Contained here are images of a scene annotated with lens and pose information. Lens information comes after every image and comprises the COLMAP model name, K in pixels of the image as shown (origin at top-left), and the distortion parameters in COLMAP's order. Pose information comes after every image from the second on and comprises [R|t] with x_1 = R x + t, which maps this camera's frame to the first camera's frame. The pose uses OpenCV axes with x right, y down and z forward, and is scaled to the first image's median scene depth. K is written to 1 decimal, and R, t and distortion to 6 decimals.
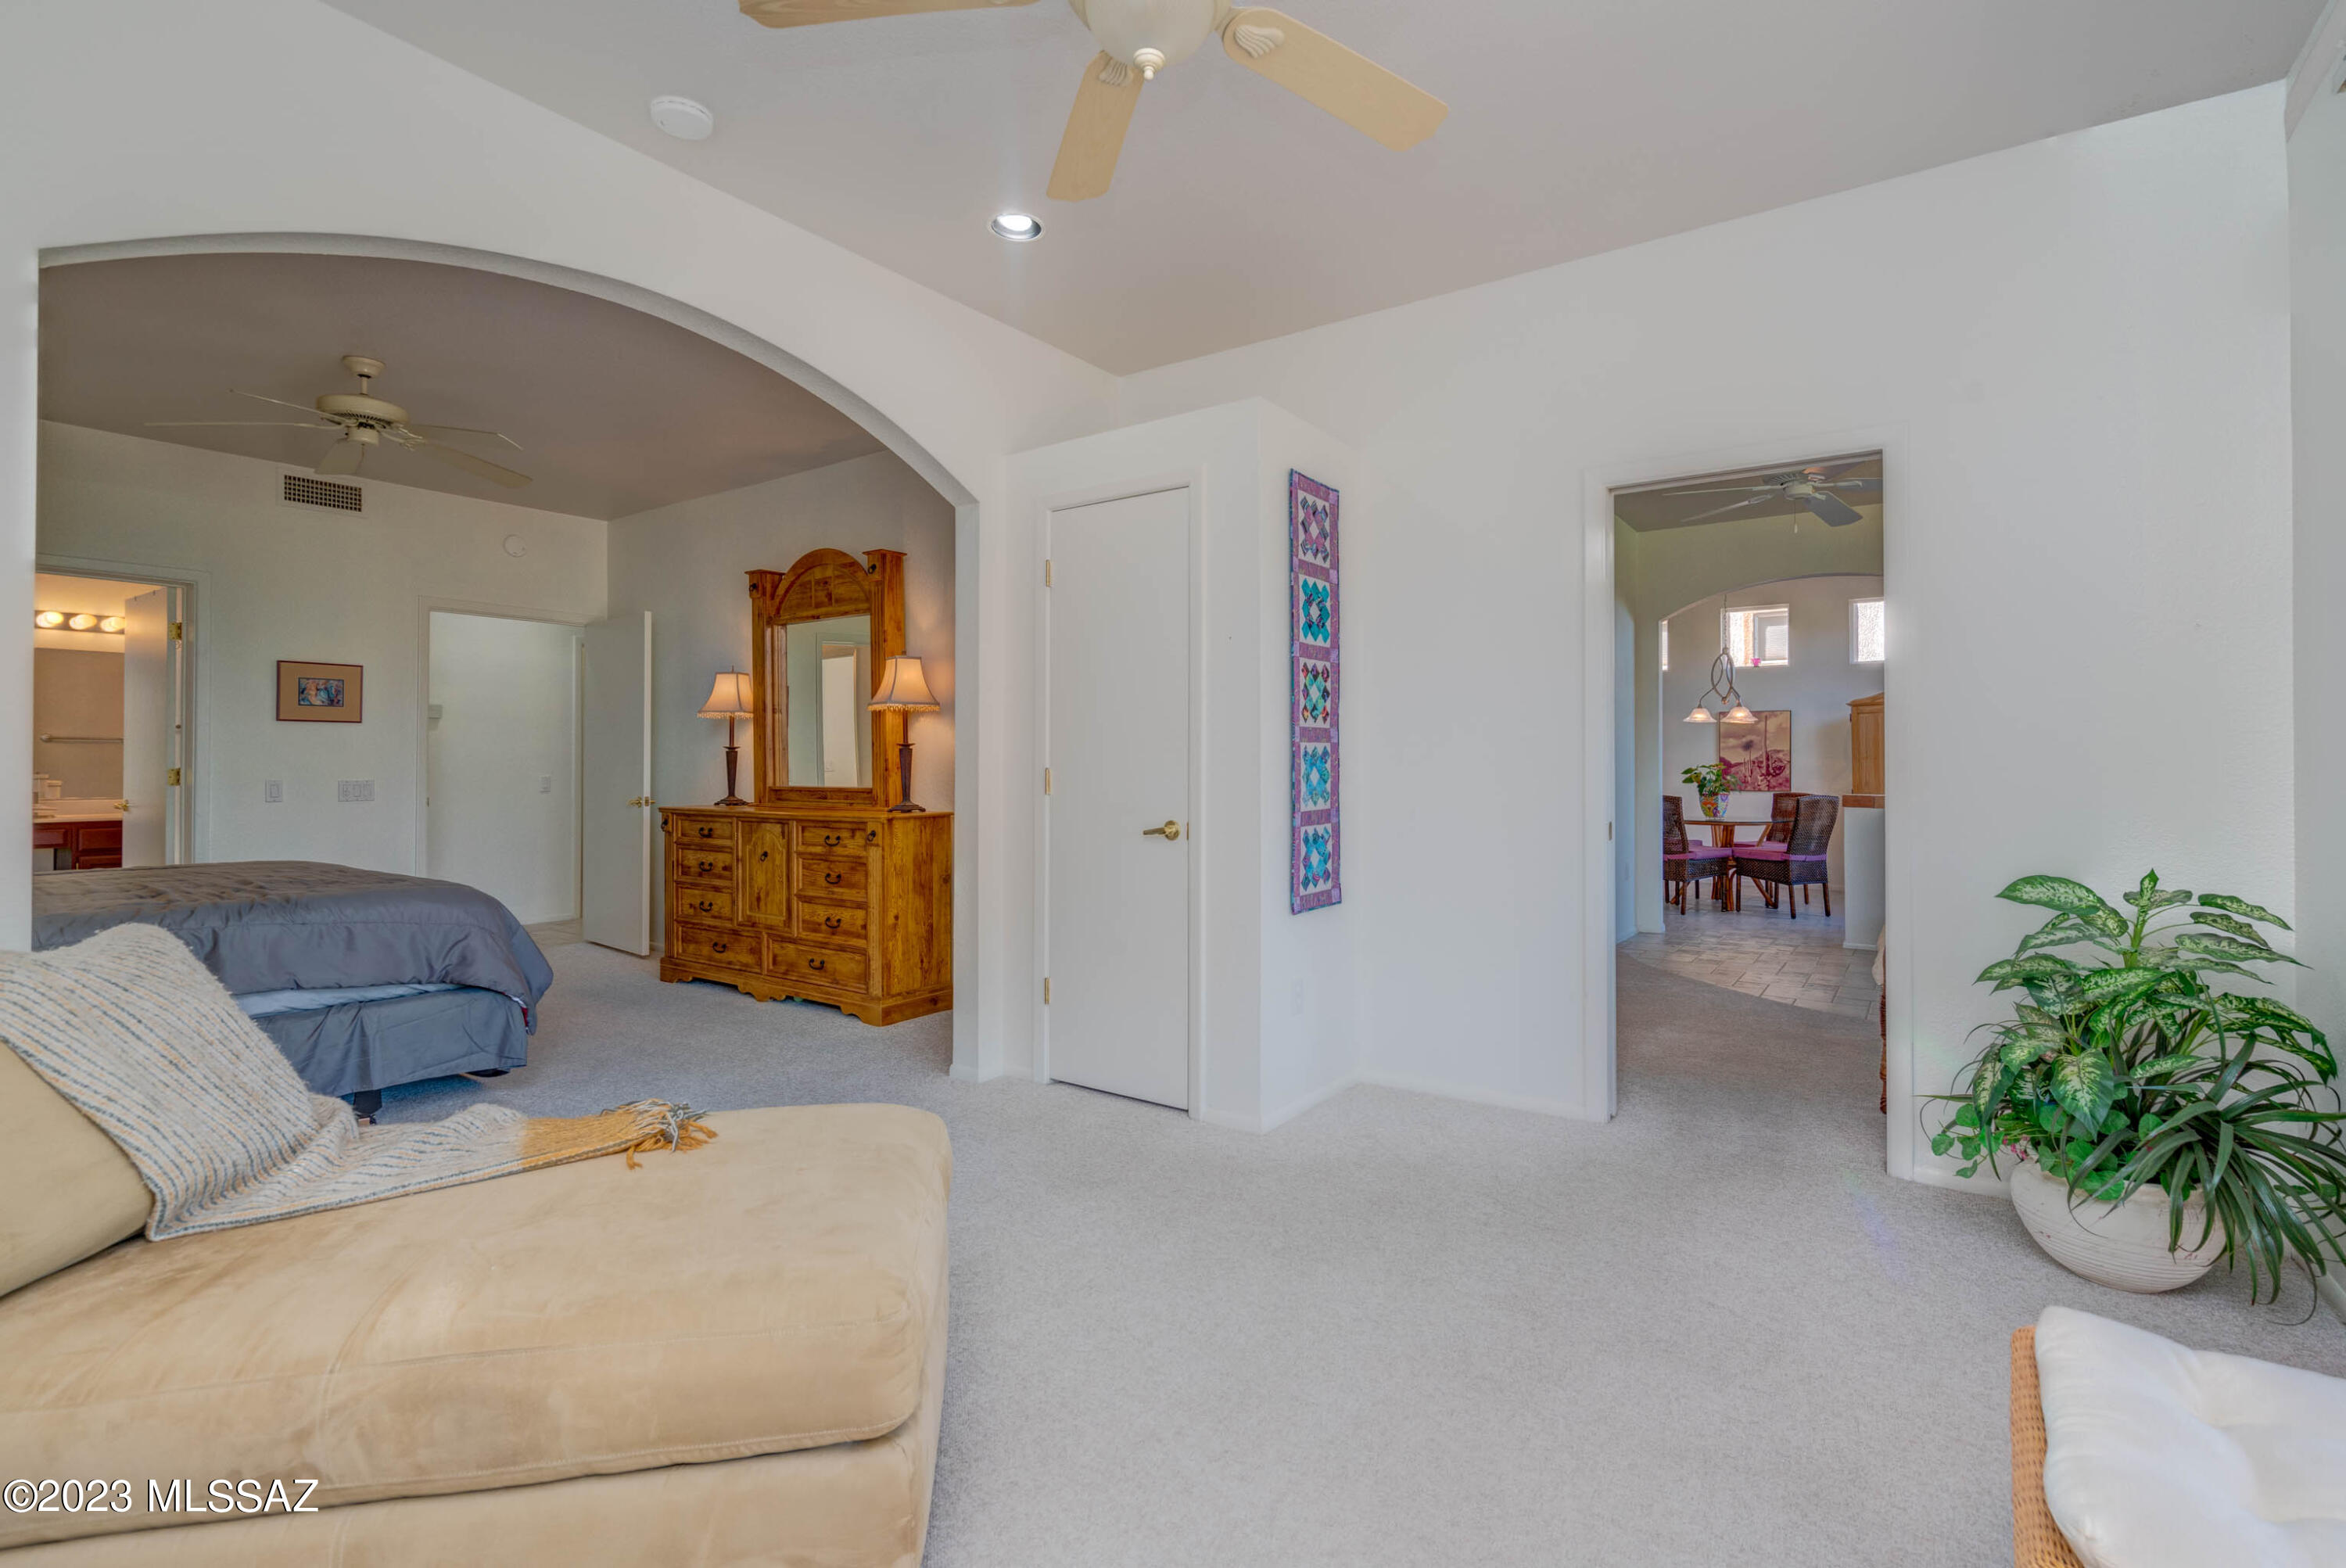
lens RADIAL K [[1065.1, 0, 1182.1], [0, 1065.1, 774.0], [0, 0, 1]] dist [-0.003734, 0.003837]
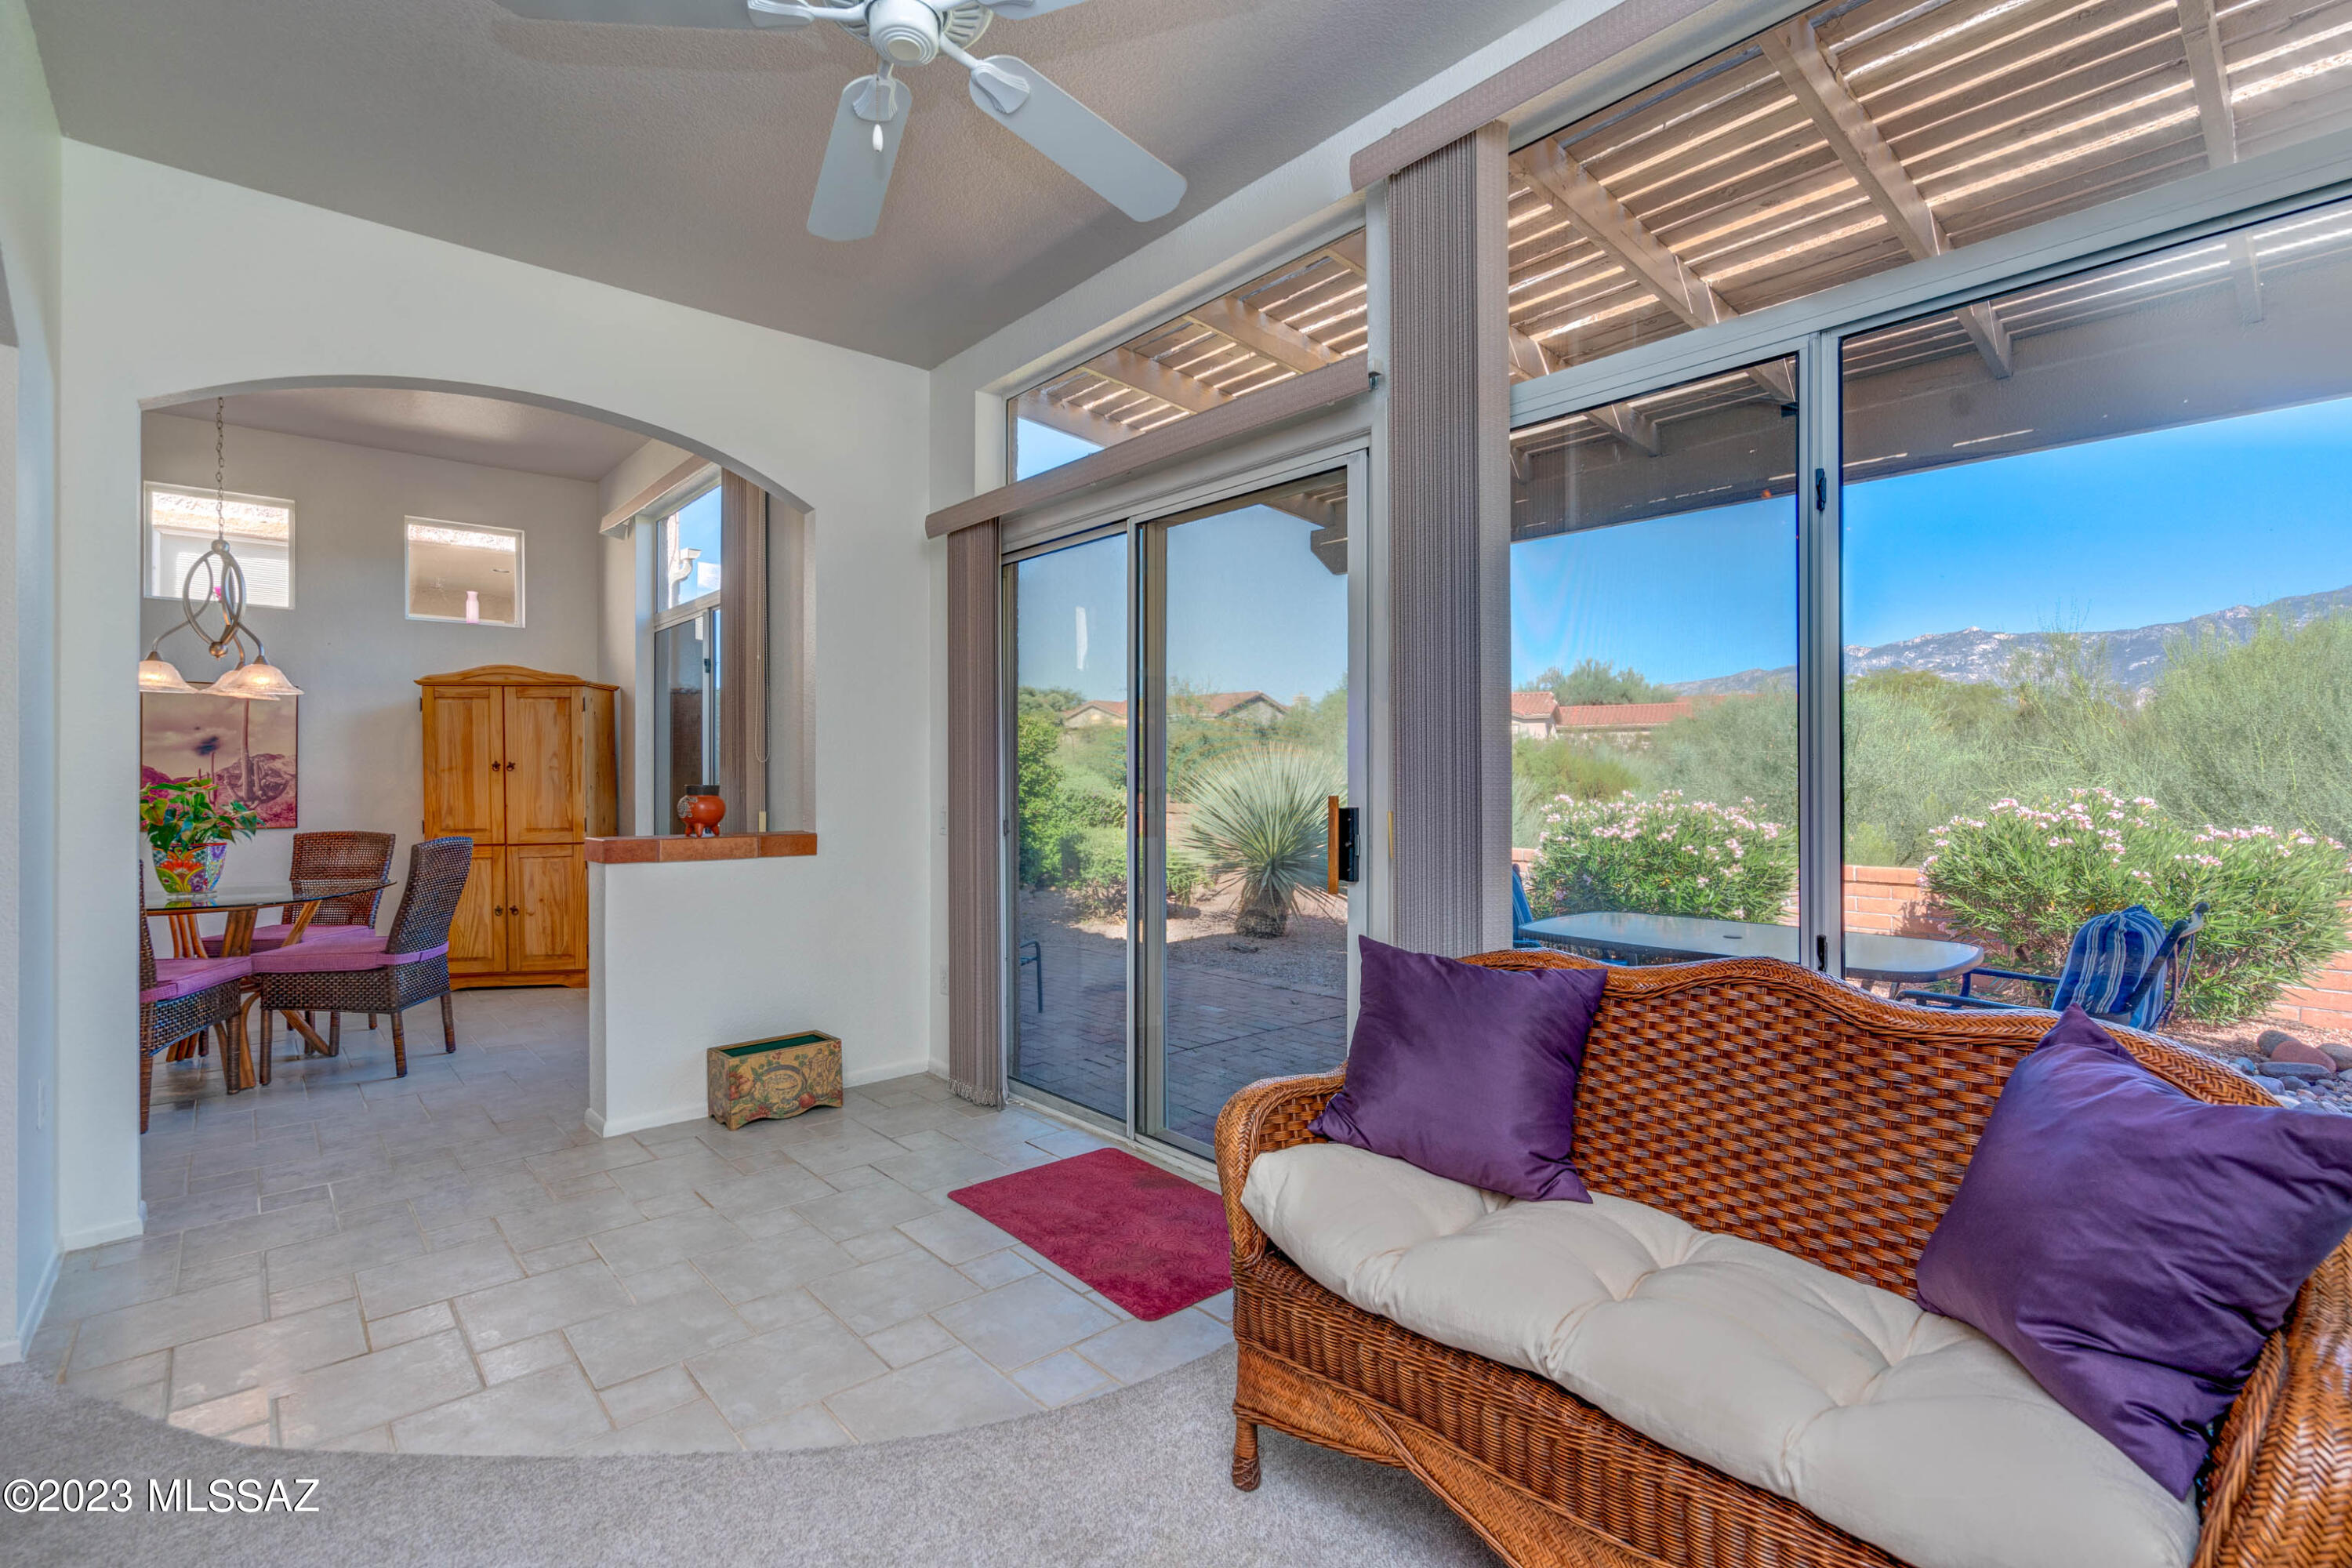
lens RADIAL K [[1067.7, 0, 1163.3], [0, 1067.7, 771.5], [0, 0, 1]] dist [-0.003734, 0.003837]
pose [[0.235669, 0.004124, 0.971825, 0.134792], [0.012070, 0.999901, -0.007170, -0.004599], [-0.971758, 0.013419, 0.235596, 0.448118]]
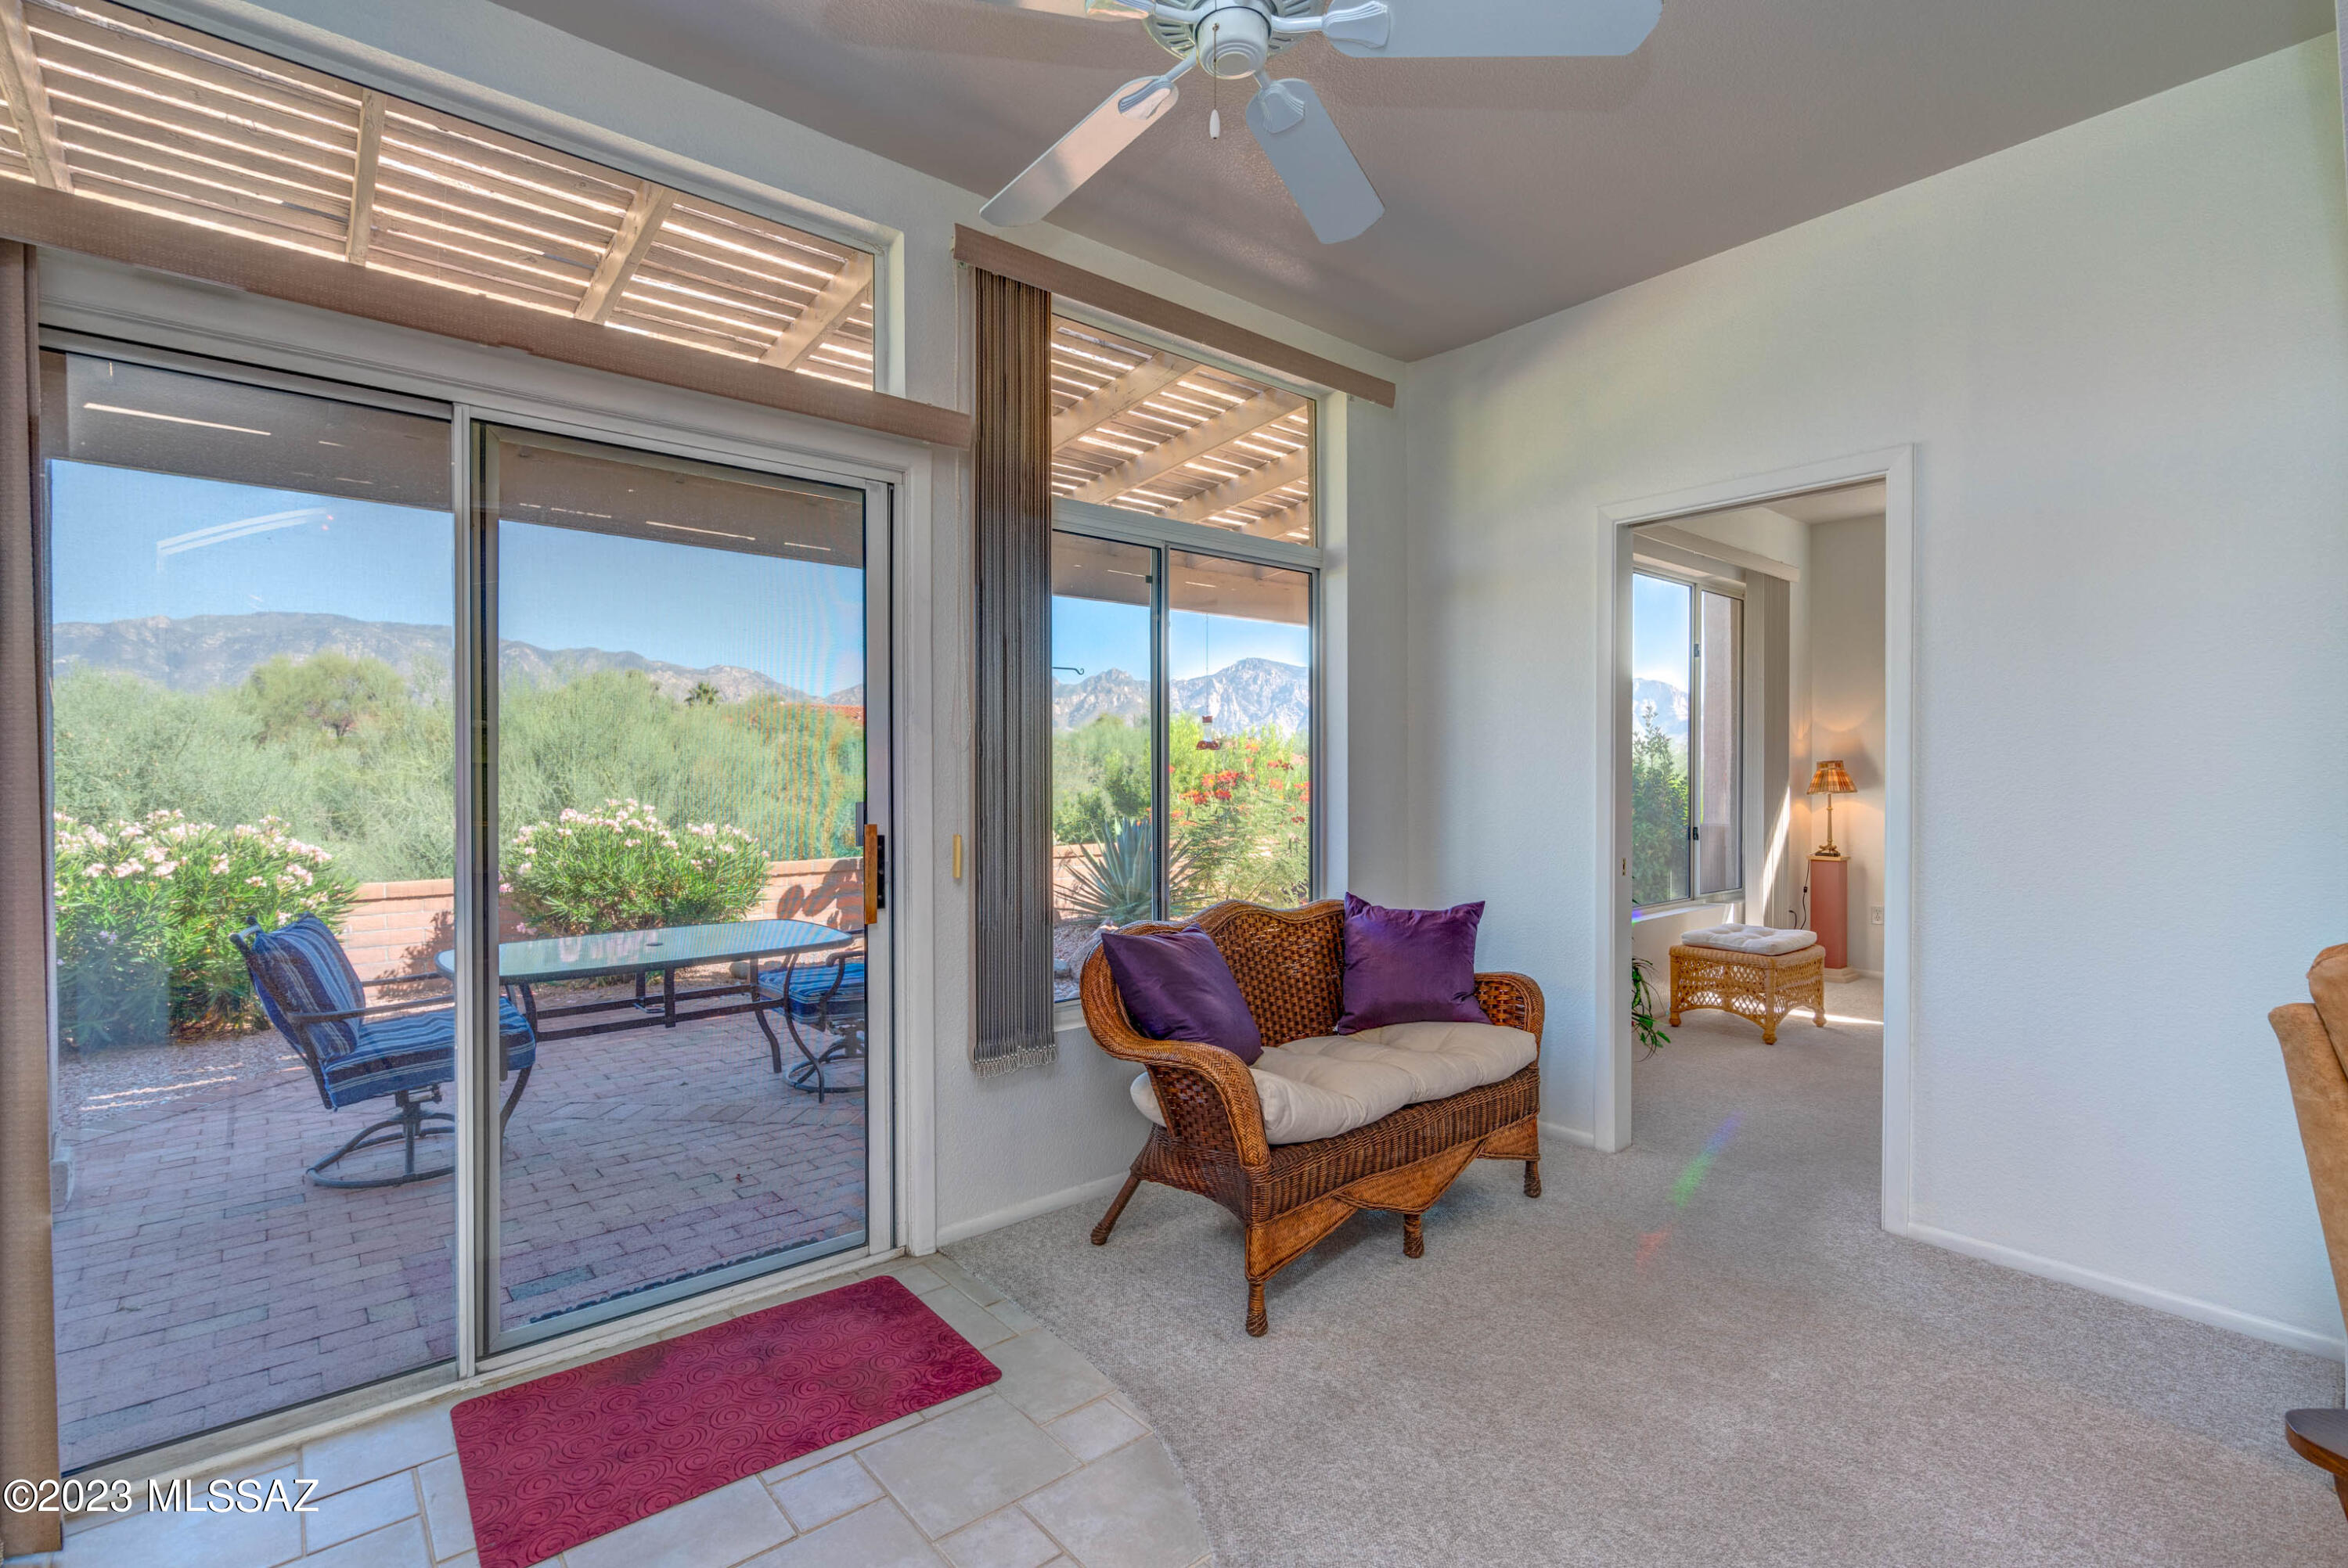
lens RADIAL K [[1065.8, 0, 1168.0], [0, 1065.8, 787.7], [0, 0, 1]] dist [-0.003734, 0.003837]
pose [[-0.967353, -0.000867, 0.253432, 0.276279], [0.003900, 0.999825, 0.018306, -0.015112], [-0.253403, 0.018696, -0.967180, 0.726211]]
